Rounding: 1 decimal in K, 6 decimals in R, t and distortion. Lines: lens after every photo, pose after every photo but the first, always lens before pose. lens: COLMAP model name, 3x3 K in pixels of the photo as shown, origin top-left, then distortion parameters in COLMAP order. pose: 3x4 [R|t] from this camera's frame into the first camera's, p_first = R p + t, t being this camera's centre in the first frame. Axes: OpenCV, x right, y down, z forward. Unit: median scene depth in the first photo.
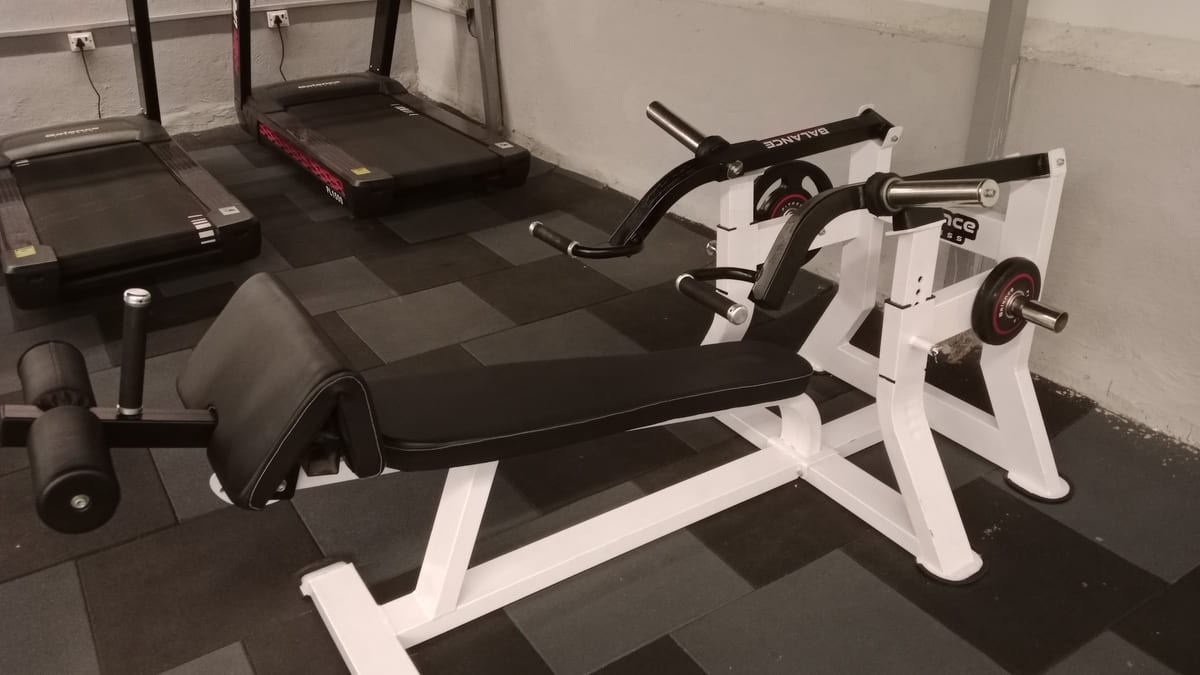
lens RADIAL K [[935.7, 0, 600.0], [0, 935.7, 337.5], [0, 0, 1]] dist [0.190453, -0.427354]
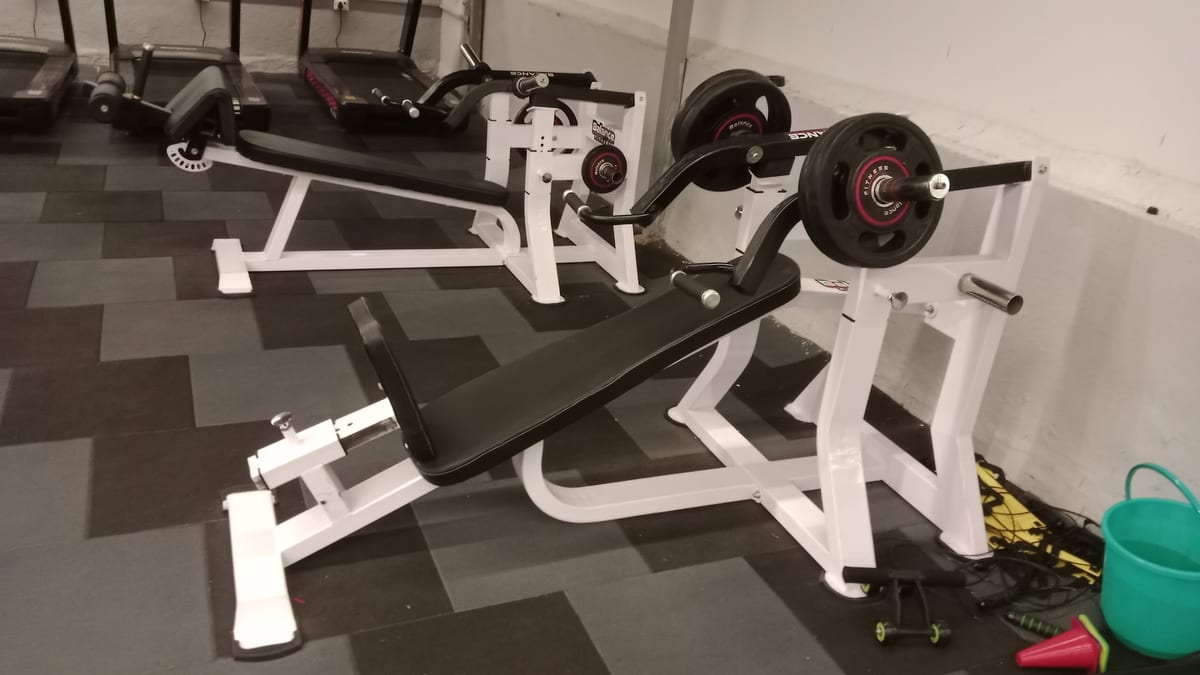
lens RADIAL K [[935.7, 0, 600.0], [0, 935.7, 337.5], [0, 0, 1]] dist [0.190453, -0.427354]
pose [[0.978226, 0.185140, -0.093791, 0.276880], [-0.191302, 0.979599, -0.061560, 0.170577], [0.080480, 0.078162, 0.993687, -0.346230]]
